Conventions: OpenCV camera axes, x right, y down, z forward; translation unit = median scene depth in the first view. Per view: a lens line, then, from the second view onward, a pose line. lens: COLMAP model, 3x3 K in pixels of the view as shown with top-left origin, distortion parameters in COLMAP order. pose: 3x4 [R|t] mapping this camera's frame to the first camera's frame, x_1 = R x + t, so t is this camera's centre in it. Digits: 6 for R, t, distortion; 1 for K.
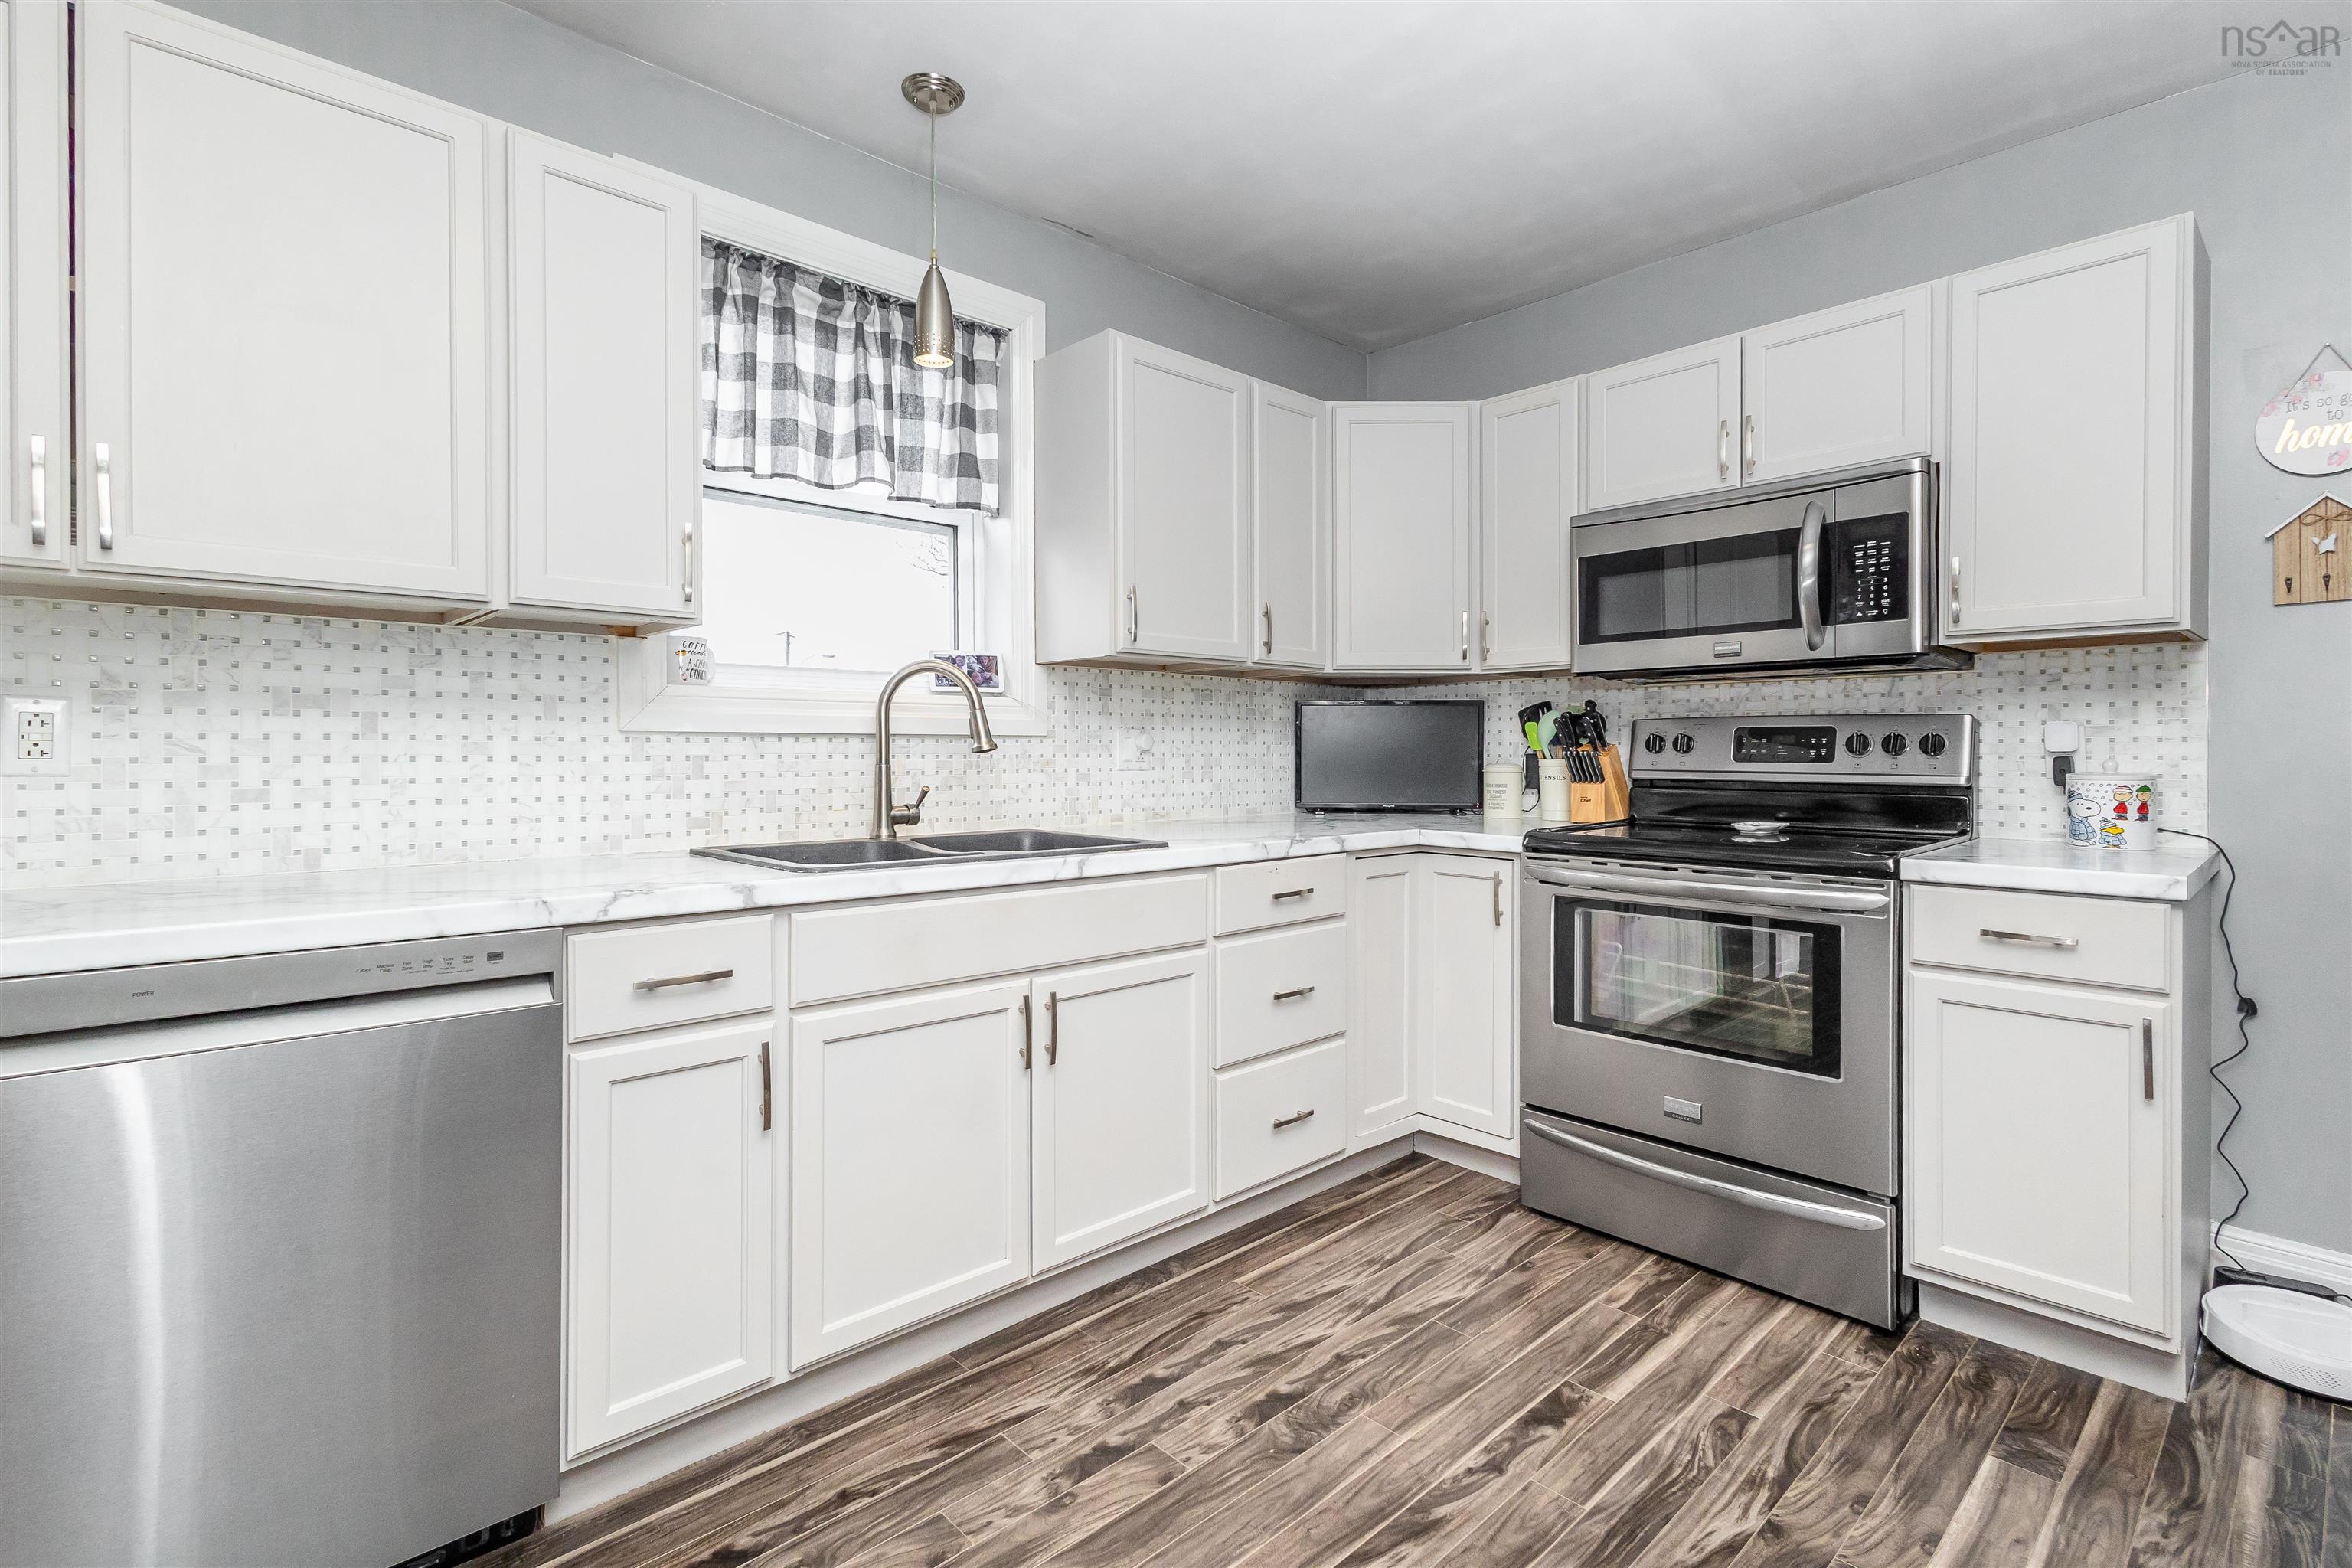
lens RADIAL K [[1113.2, 0, 1179.3], [0, 1113.2, 764.0], [0, 0, 1]] dist [-0.001895, 0.000719]
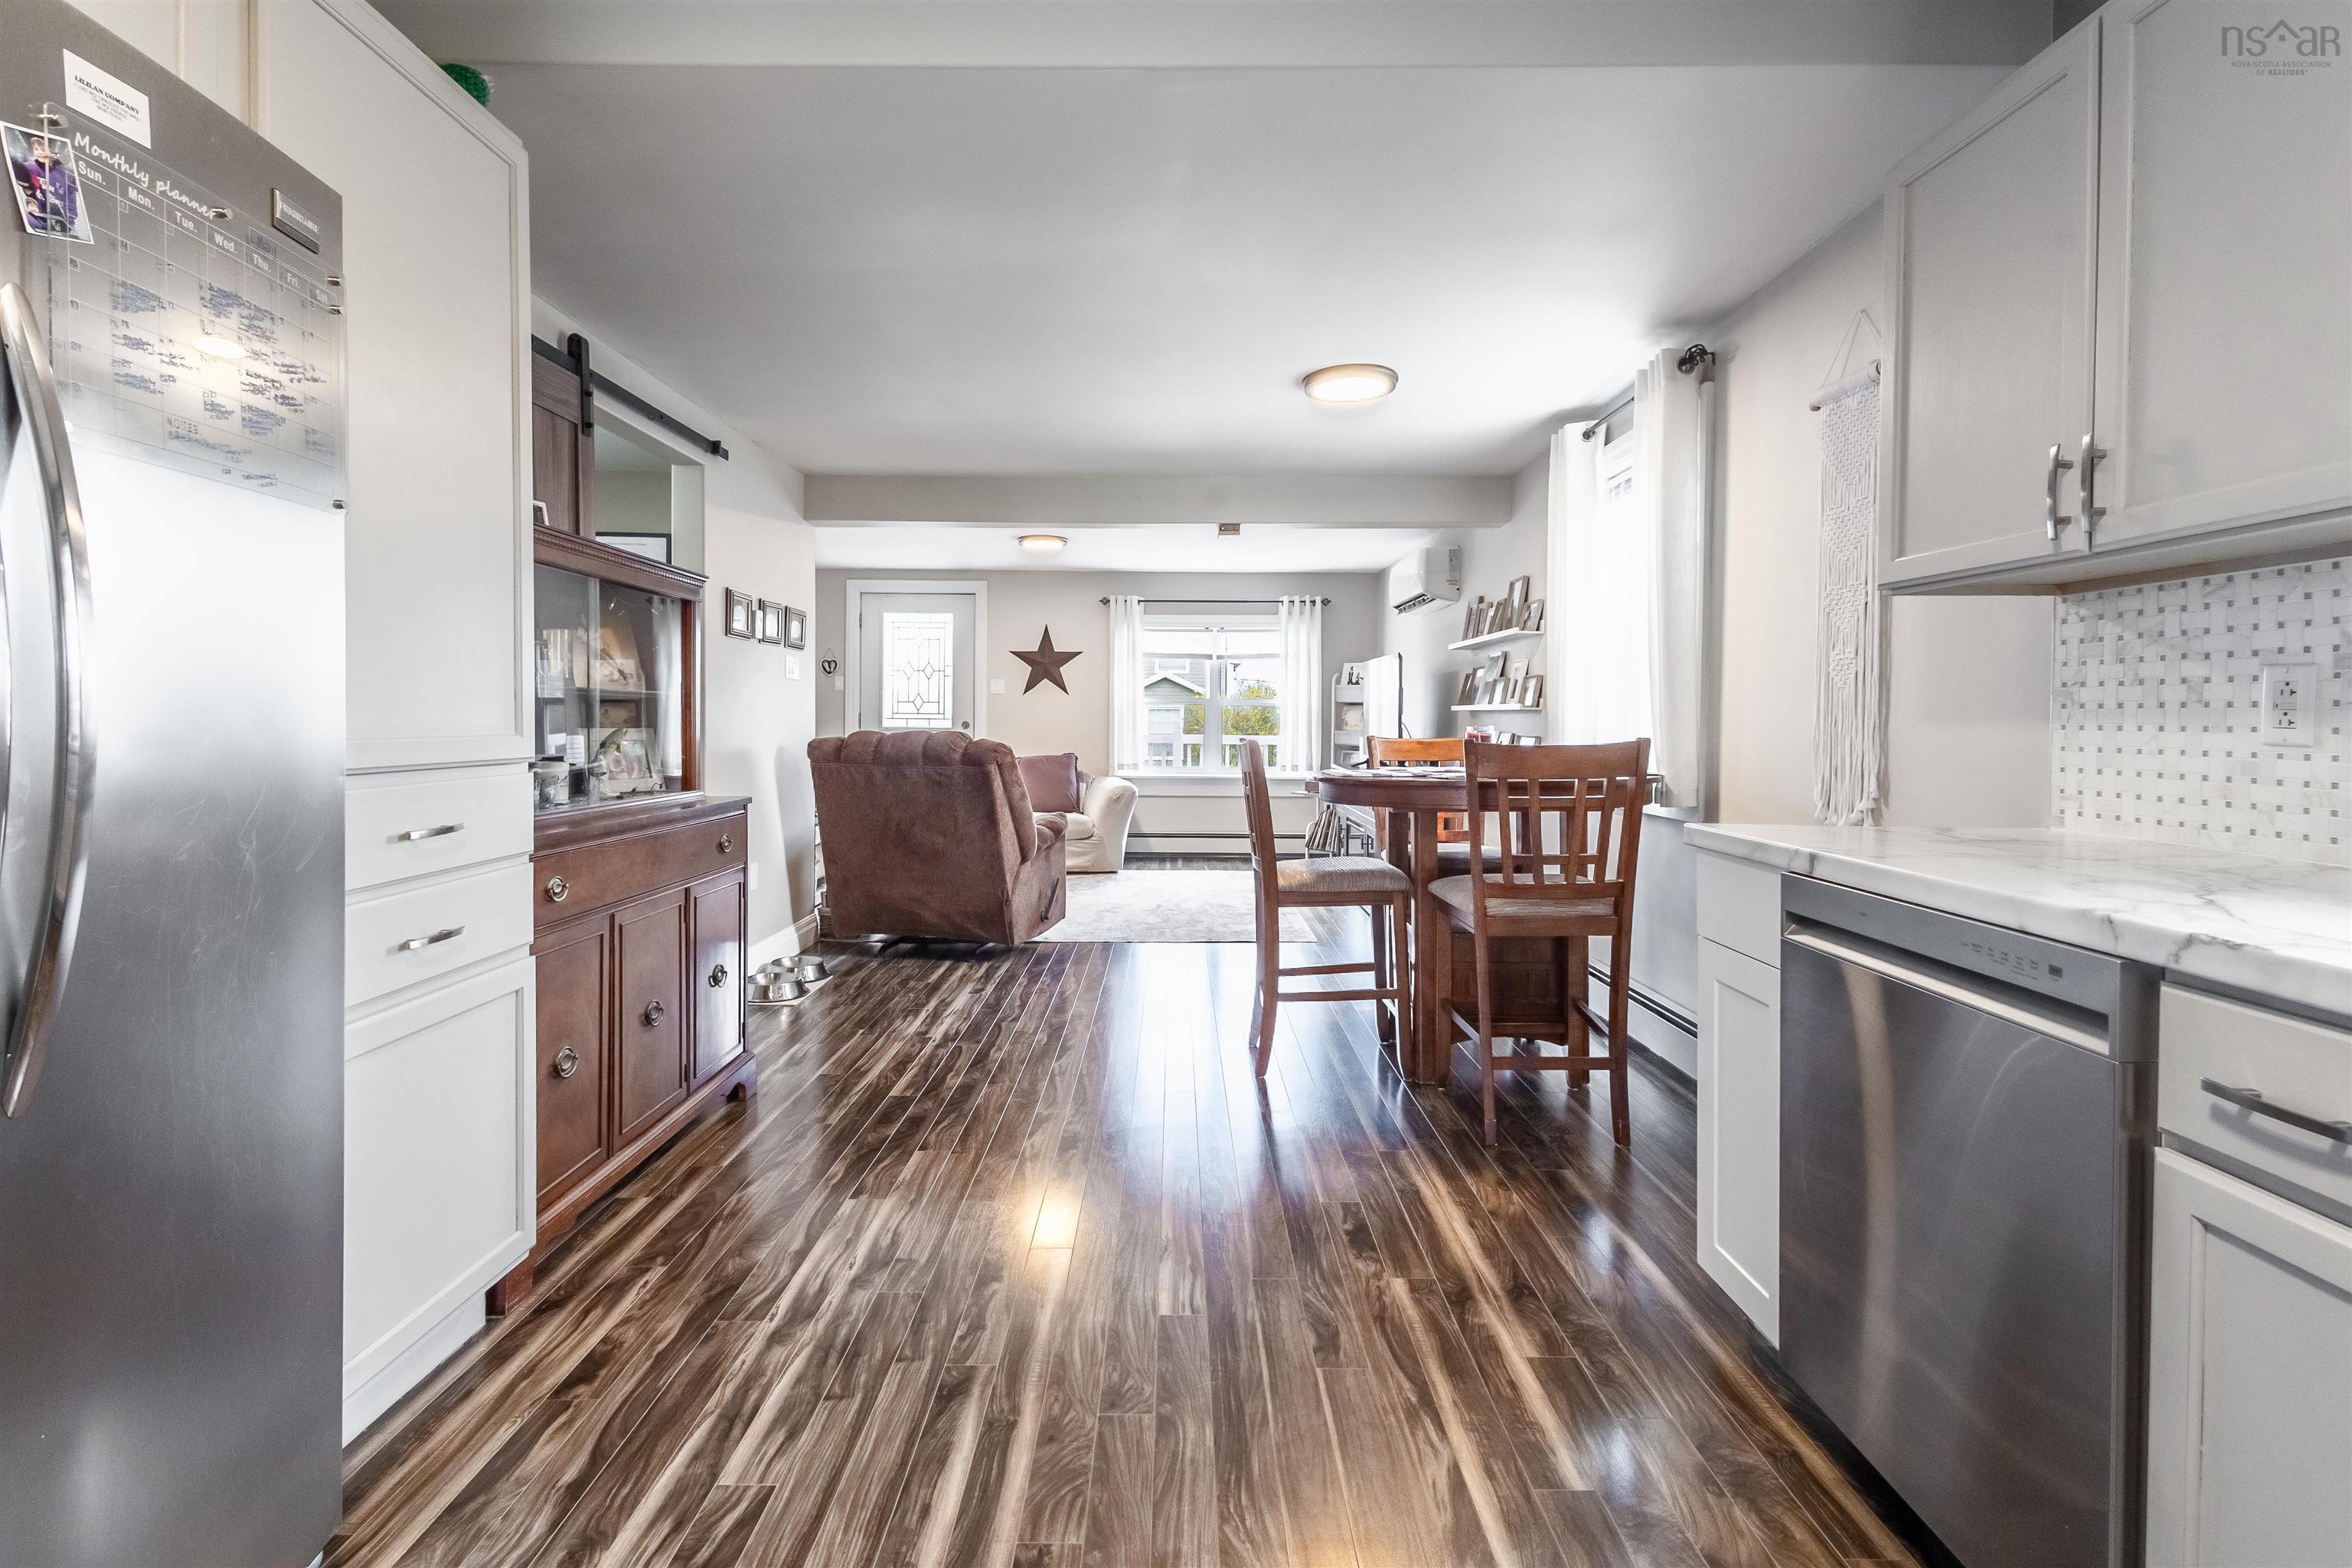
lens RADIAL K [[1113.2, 0, 1169.9], [0, 1113.2, 730.3], [0, 0, 1]] dist [-0.001895, 0.000719]
pose [[-0.694239, 0.005432, -0.719724, 1.477612], [-0.012690, 0.999724, 0.019785, -0.038471], [0.719633, 0.022869, -0.693978, 3.873465]]
